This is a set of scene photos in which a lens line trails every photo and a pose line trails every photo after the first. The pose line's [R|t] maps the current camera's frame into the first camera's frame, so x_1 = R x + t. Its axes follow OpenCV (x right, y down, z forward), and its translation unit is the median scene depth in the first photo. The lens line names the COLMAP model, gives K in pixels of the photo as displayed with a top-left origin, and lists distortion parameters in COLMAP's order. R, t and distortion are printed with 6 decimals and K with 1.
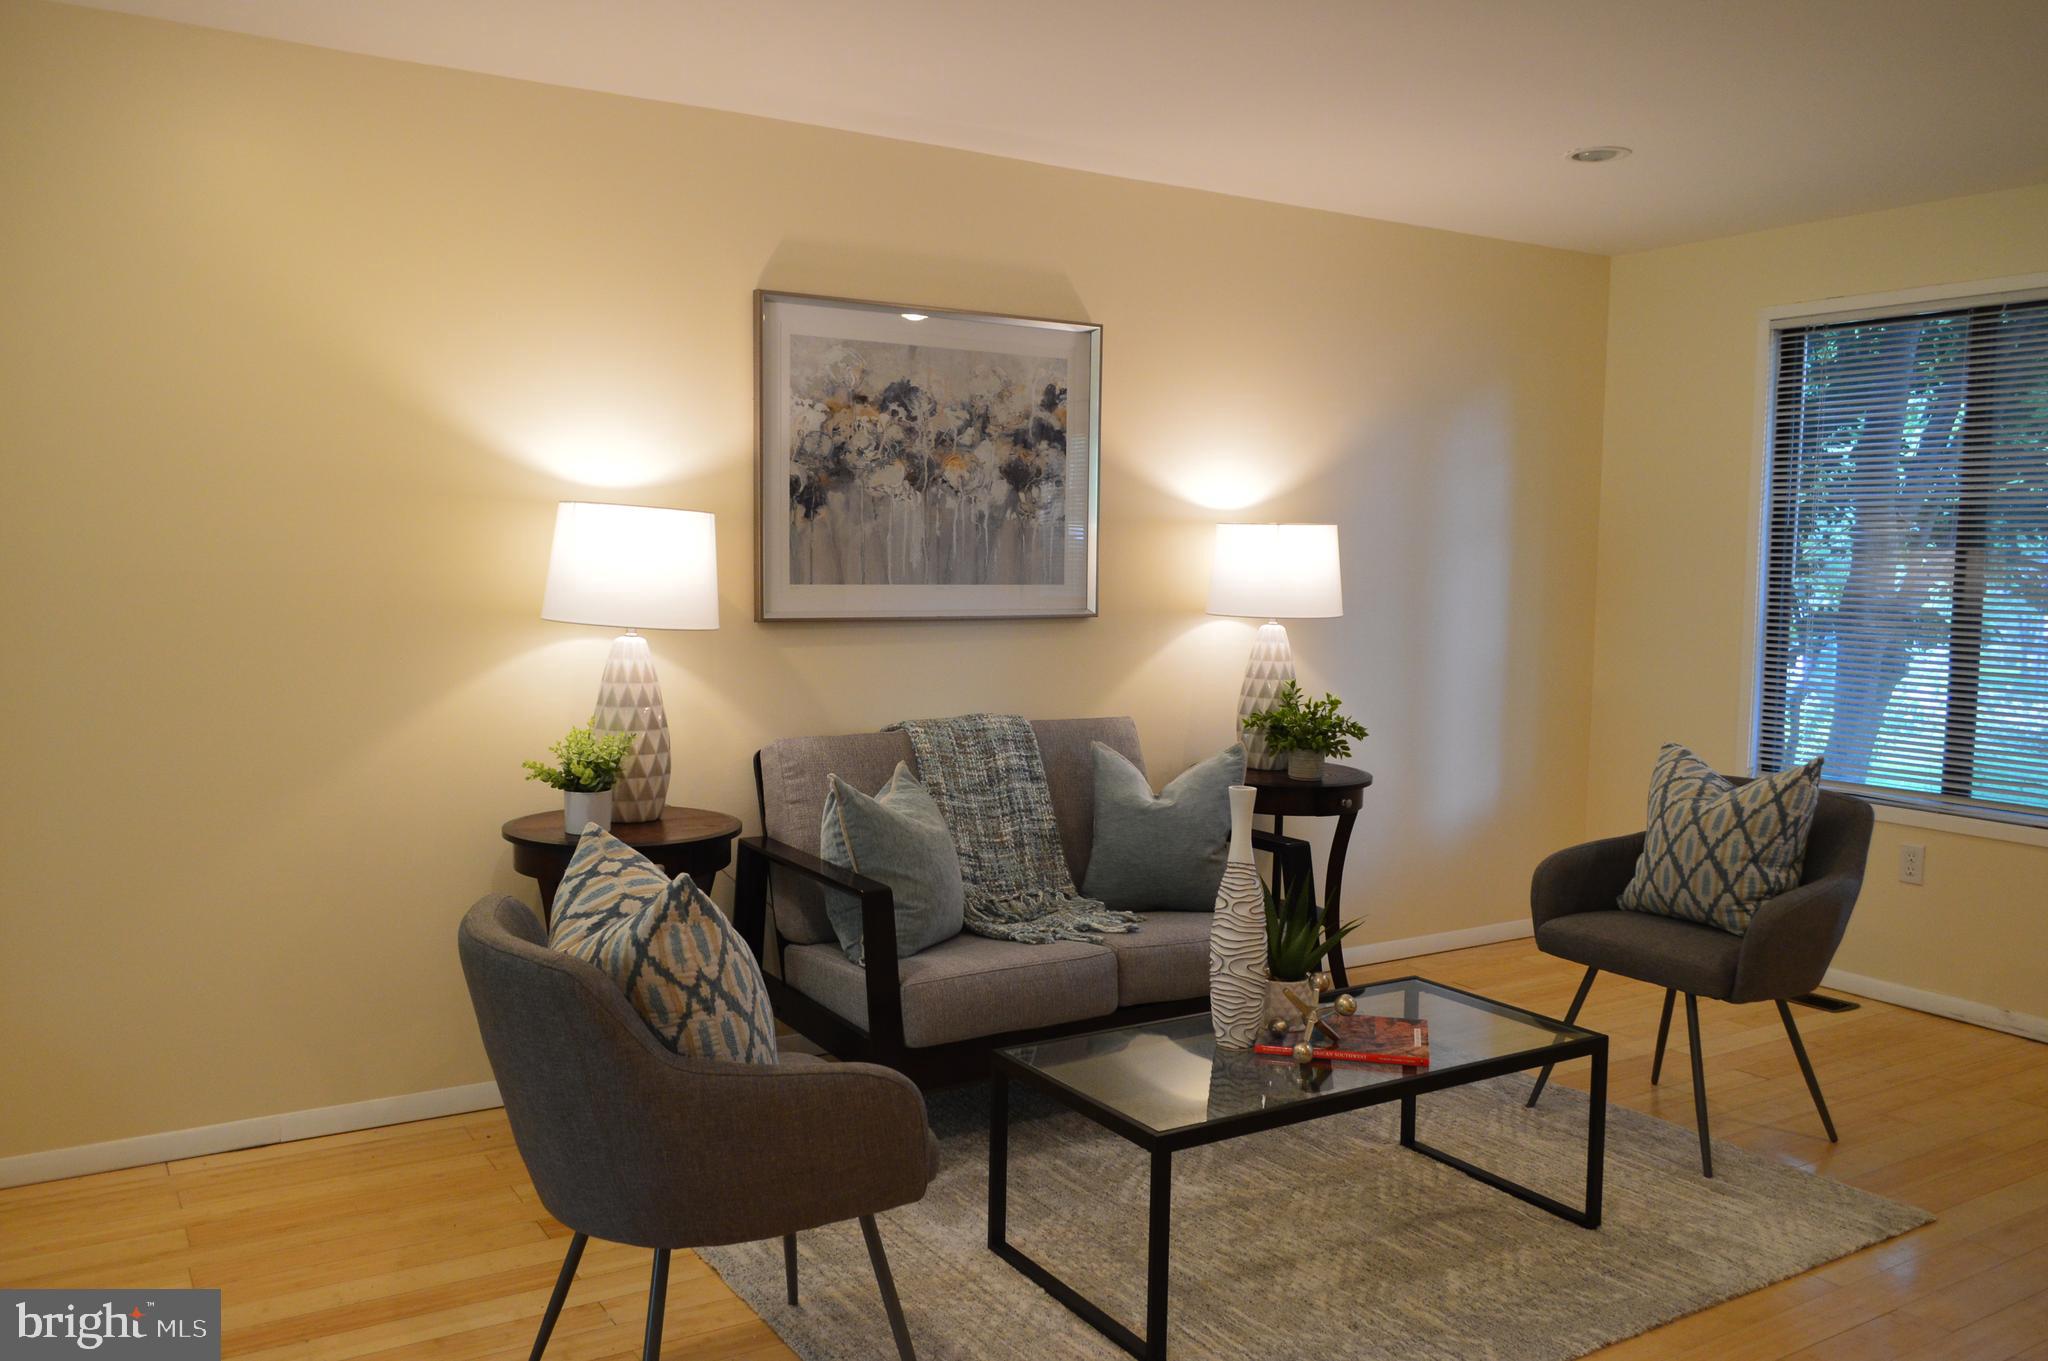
lens RADIAL K [[1628.3, 0, 1019.5], [0, 1628.3, 685.5], [0, 0, 1]] dist [0.008972, -0.005256]
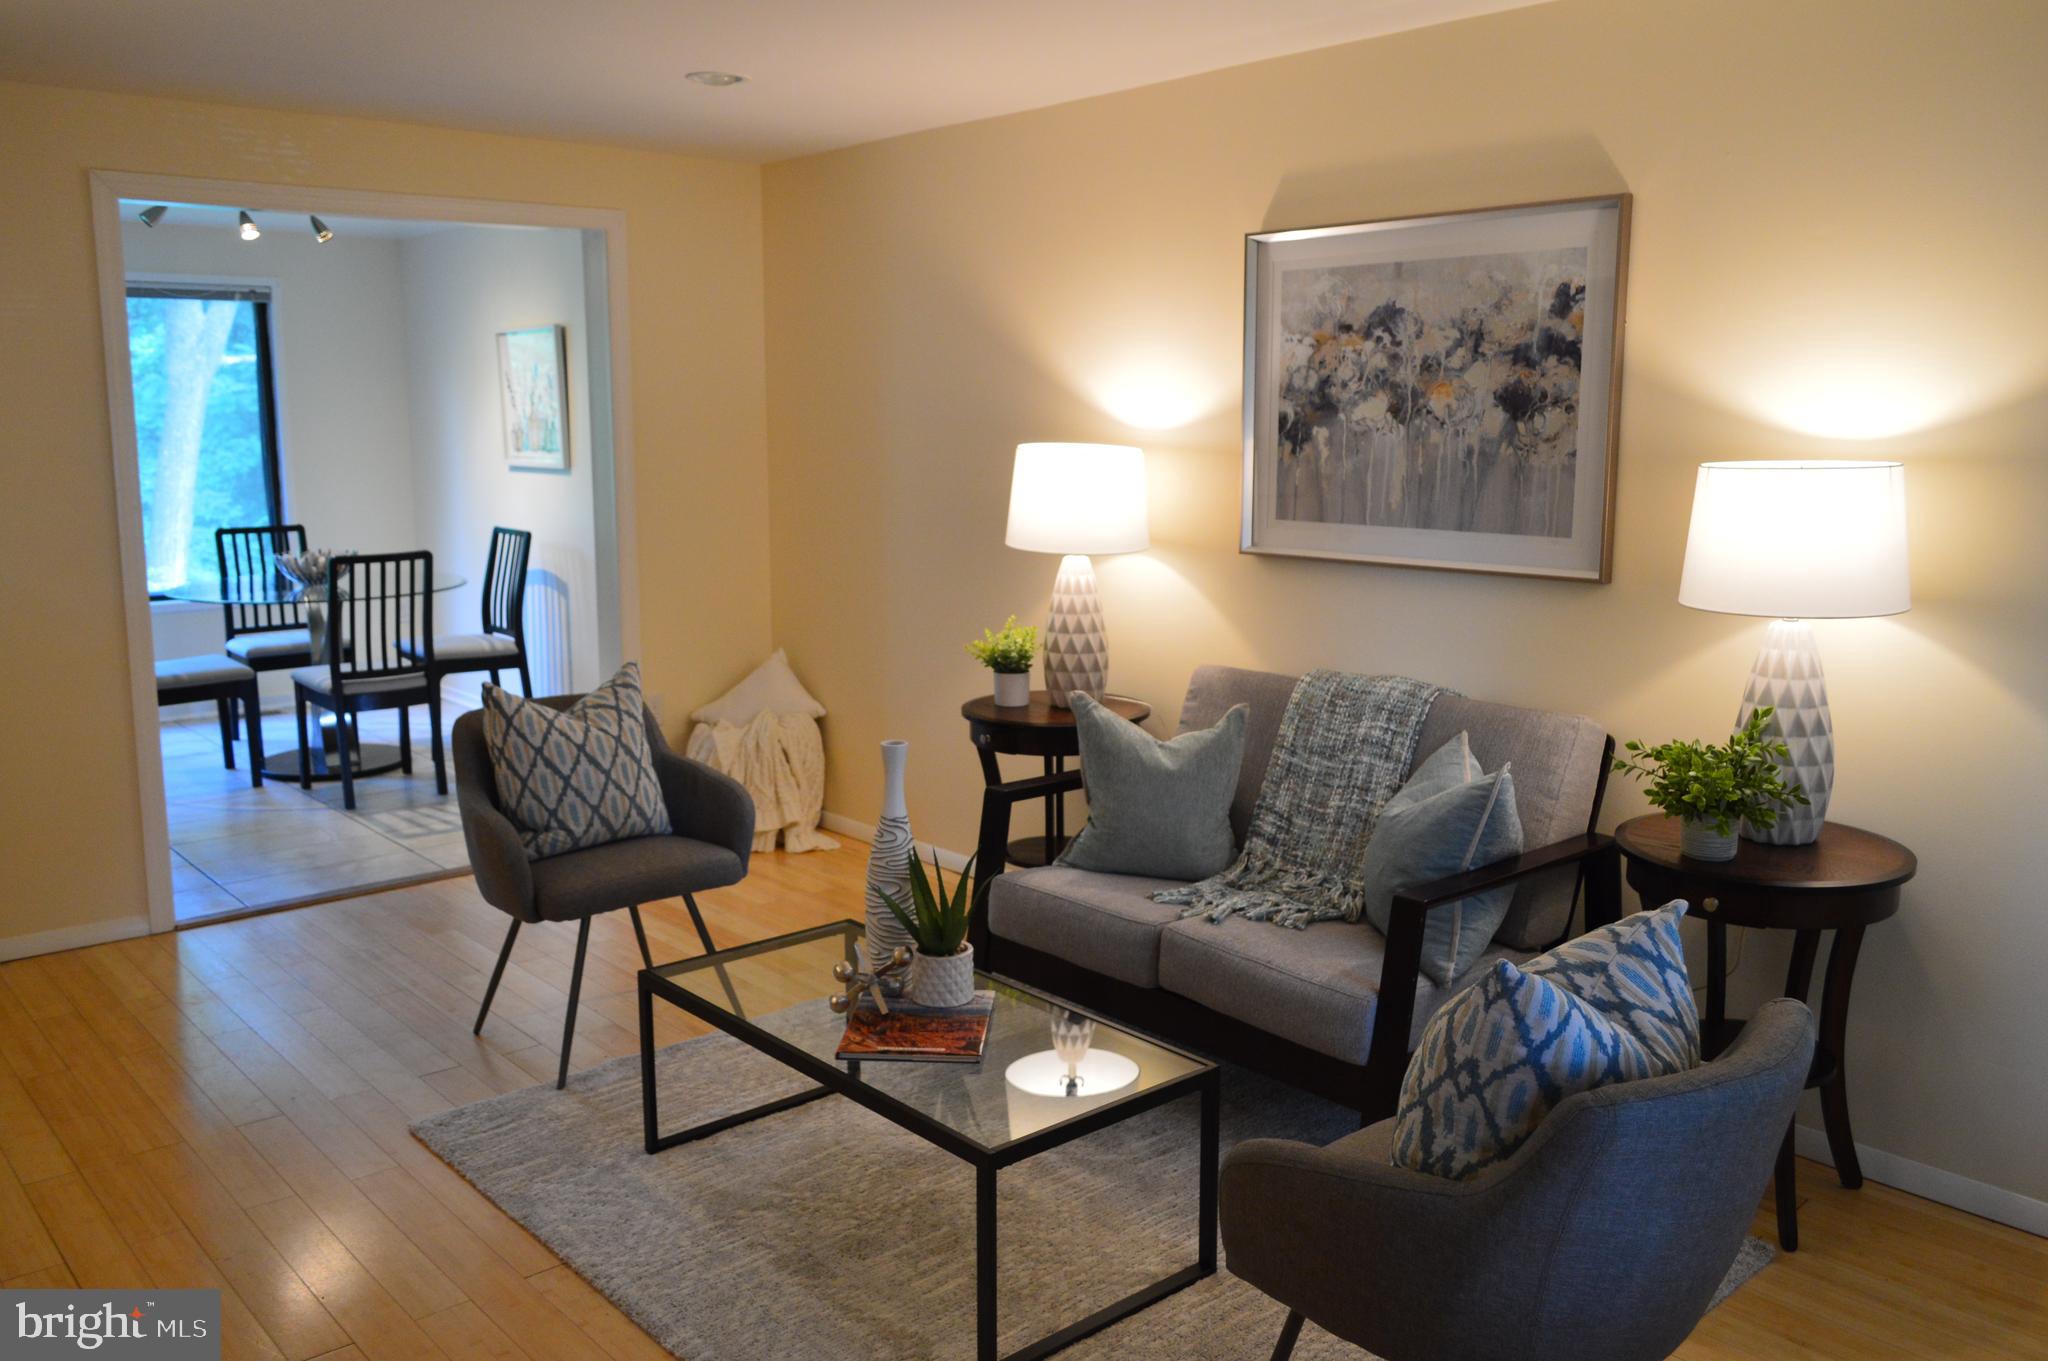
lens RADIAL K [[1628.3, 0, 1020.1], [0, 1628.3, 676.9], [0, 0, 1]] dist [0.008972, -0.005256]
pose [[0.167398, 0.140682, -0.975800, 0.805488], [-0.088490, 0.987916, 0.127248, -0.077066], [0.981910, 0.065048, 0.177824, 0.640737]]
